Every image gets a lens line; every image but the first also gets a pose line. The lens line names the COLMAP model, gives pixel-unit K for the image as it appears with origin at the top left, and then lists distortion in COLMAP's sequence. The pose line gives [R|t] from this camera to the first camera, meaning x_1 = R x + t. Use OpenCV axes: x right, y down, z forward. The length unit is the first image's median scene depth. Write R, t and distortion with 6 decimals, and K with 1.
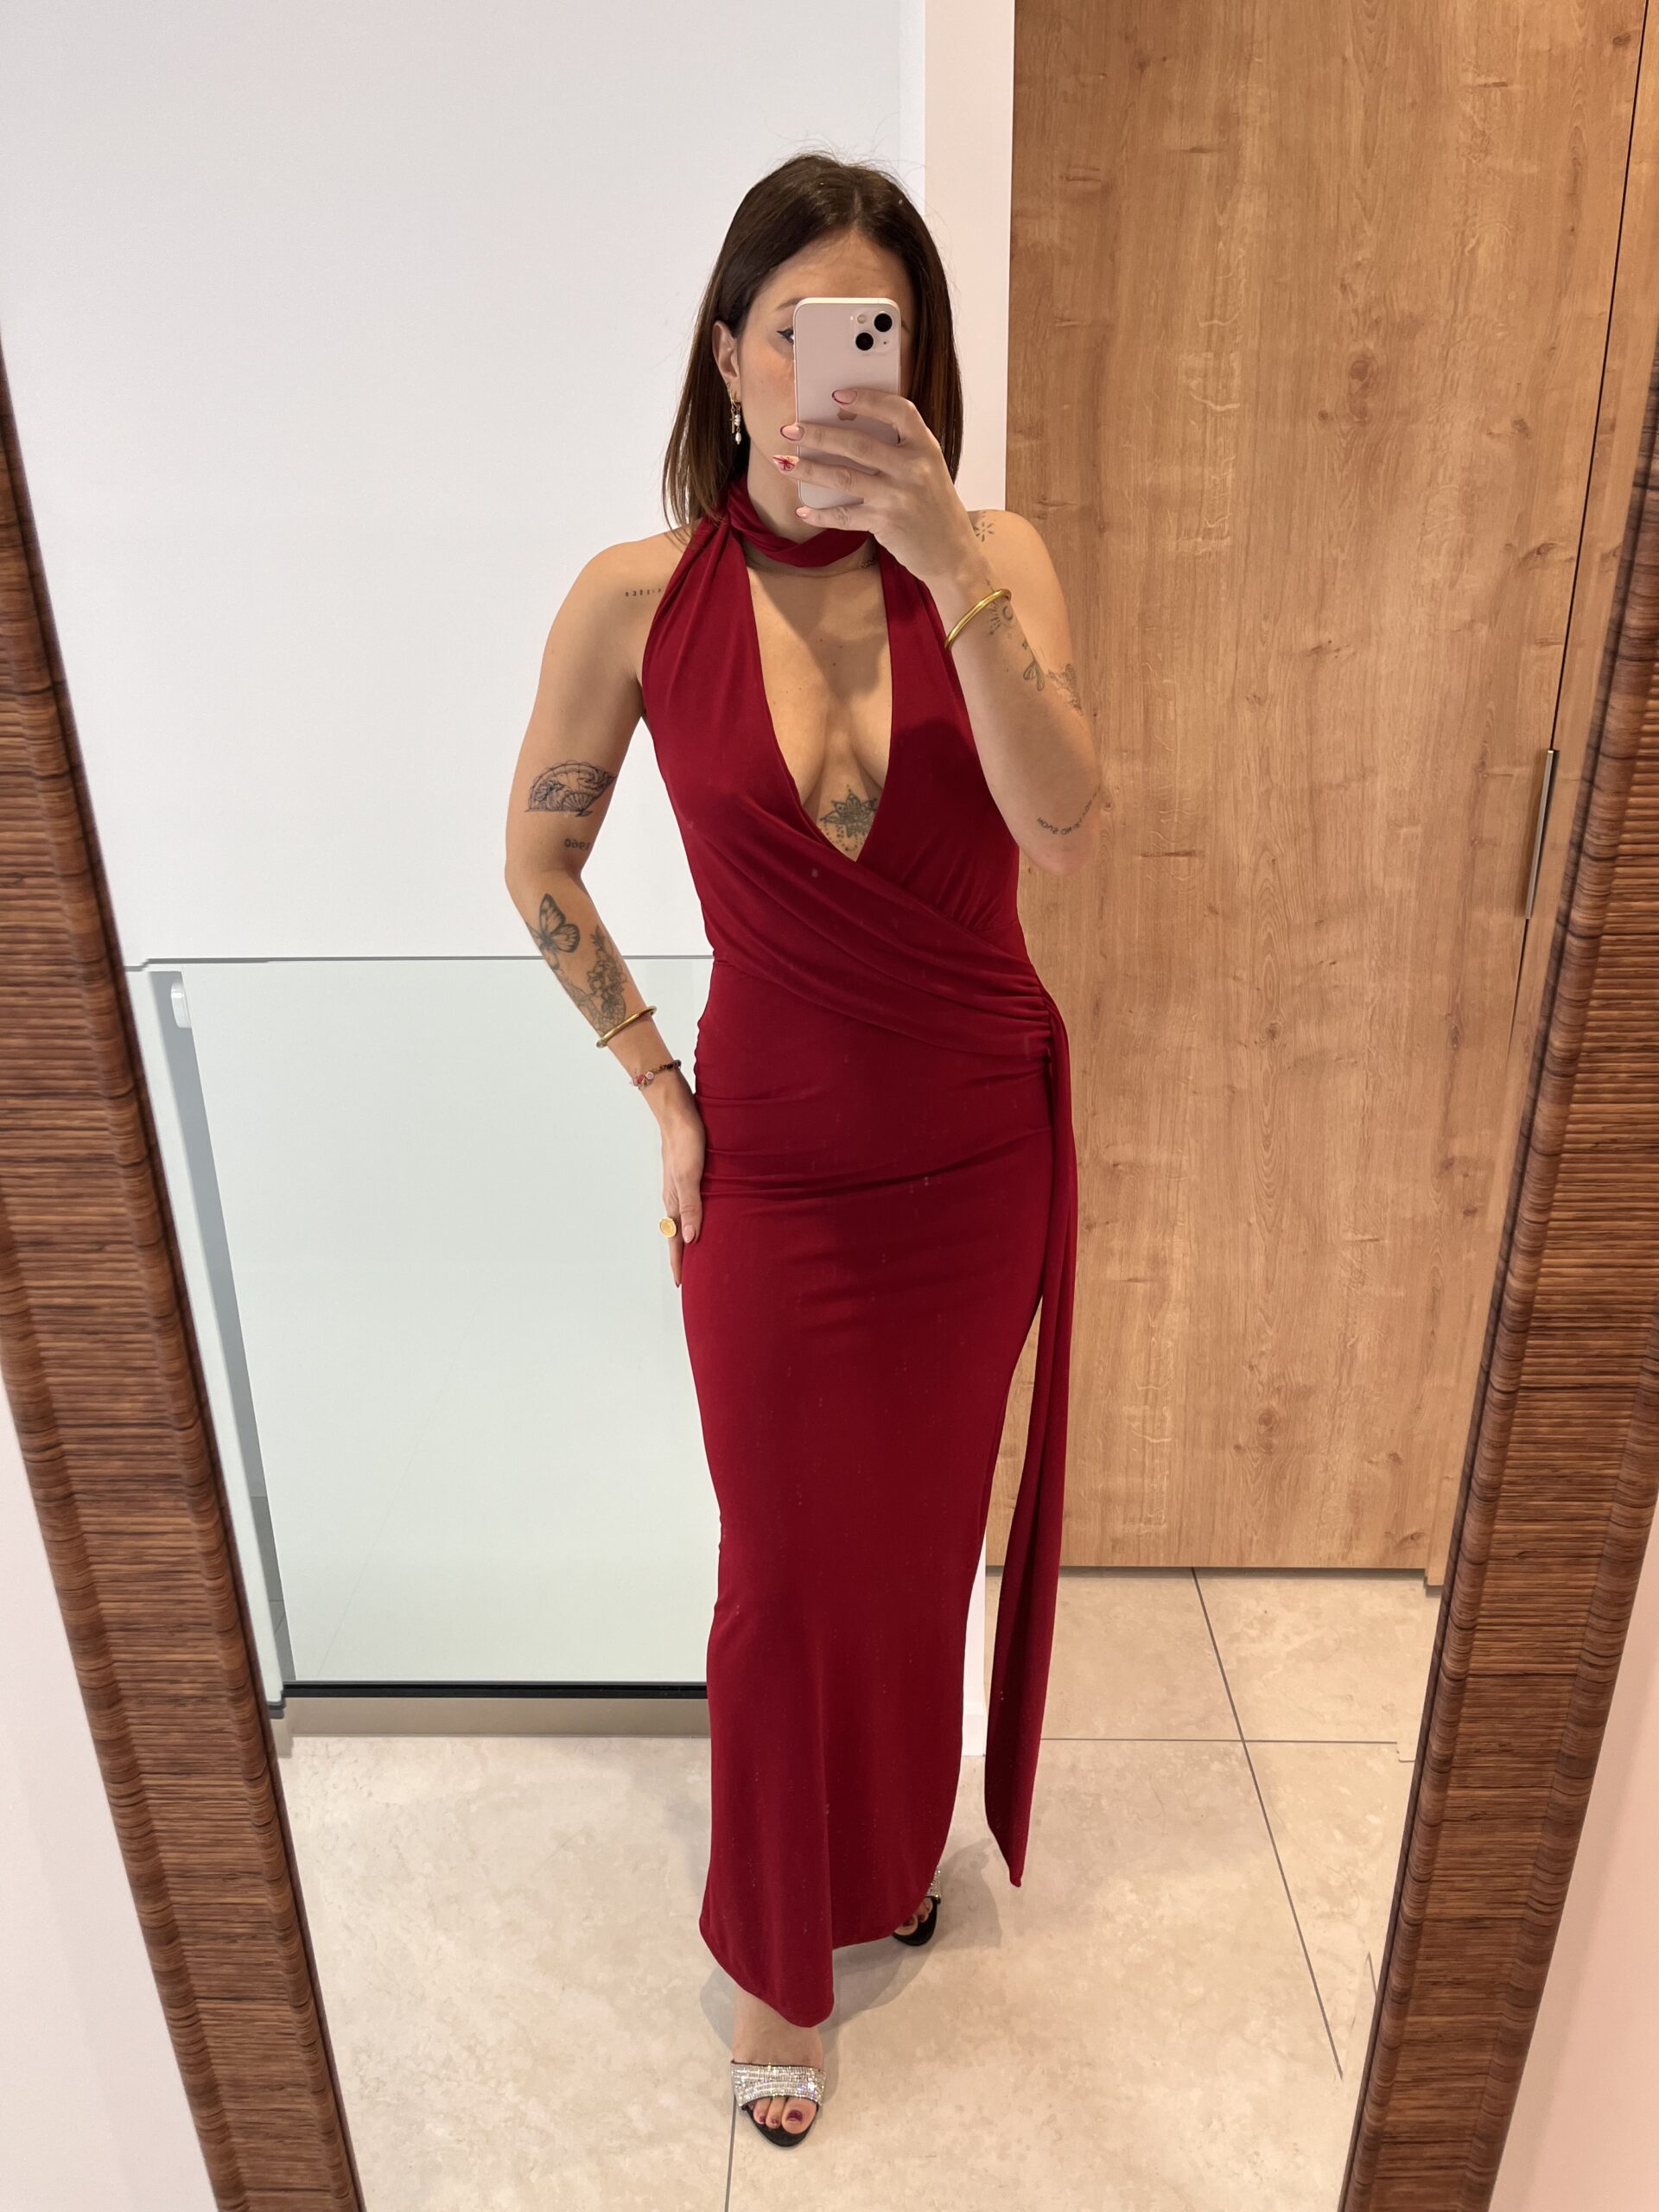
lens RADIAL K [[1652.3, 0, 844.8], [0, 1652.3, 1105.7], [0, 0, 1]] dist [0.044446, -0.066956]
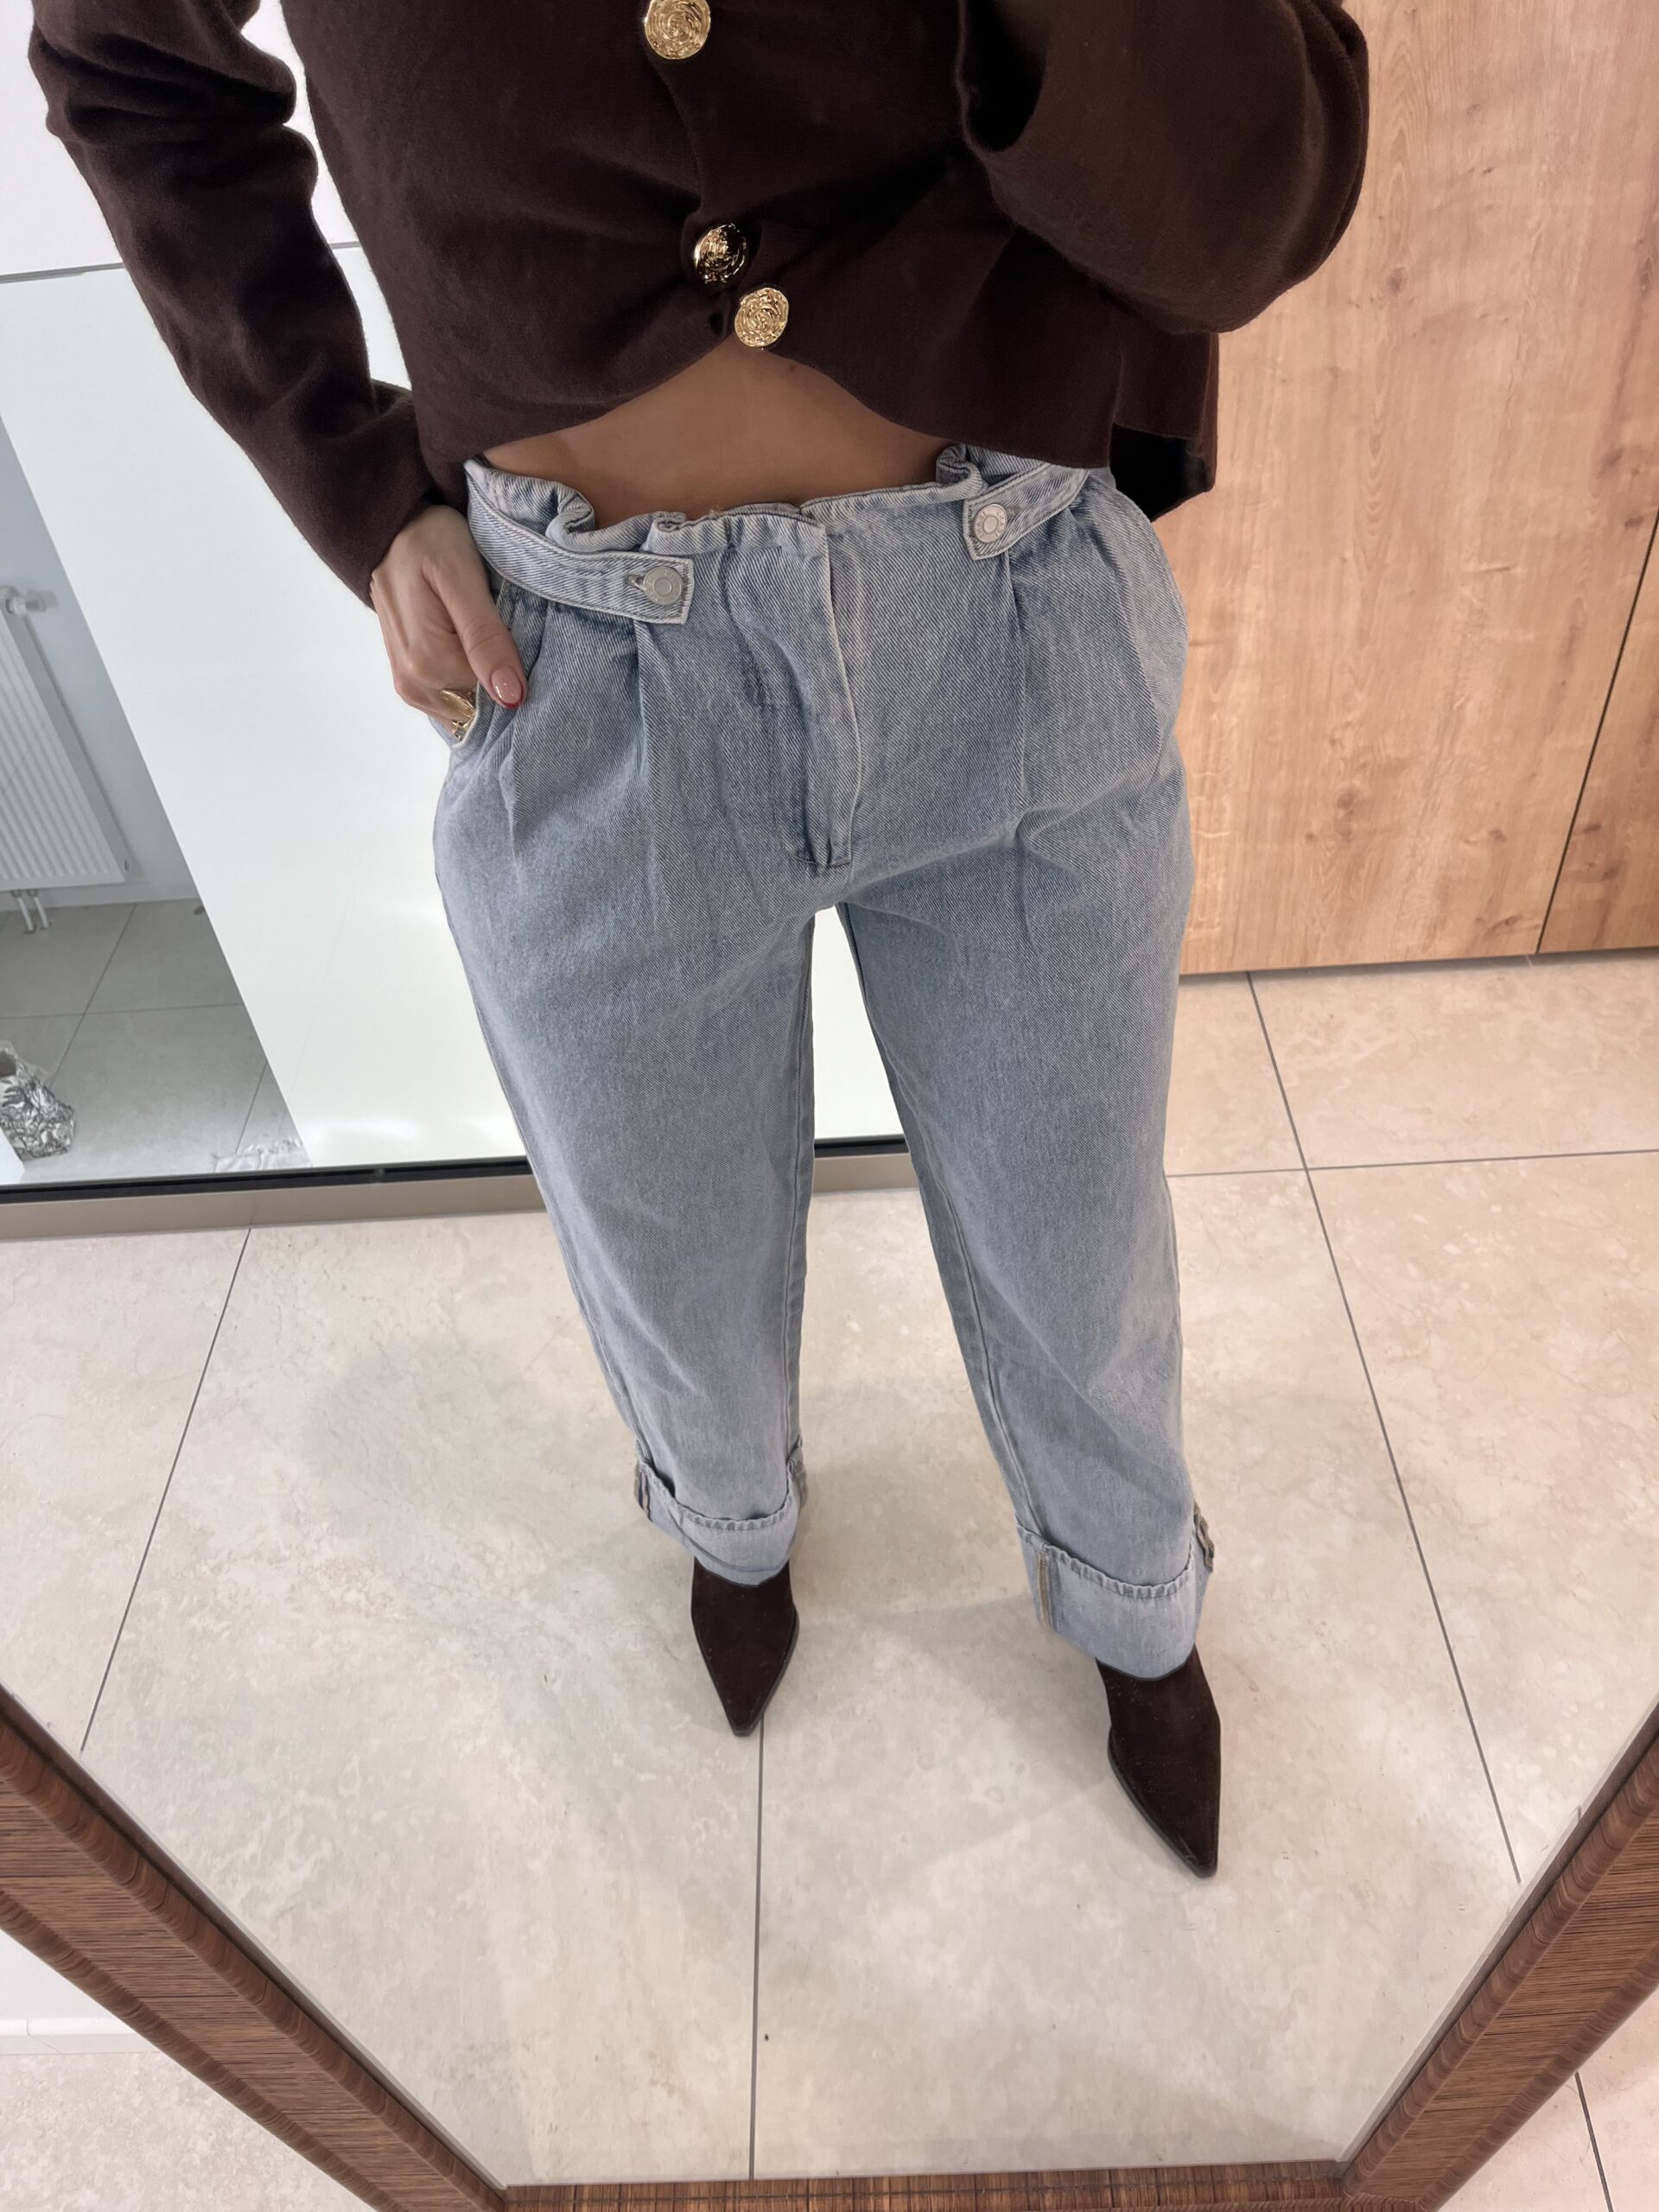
lens RADIAL K [[1652.3, 0, 830.4], [0, 1652.3, 1102.2], [0, 0, 1]] dist [0.044446, -0.066956]
pose [[0.997882, -0.059717, -0.025806, 0.010198], [0.065054, 0.917140, 0.393219, -0.019555], [0.000186, -0.394065, 0.919082, 0.207737]]
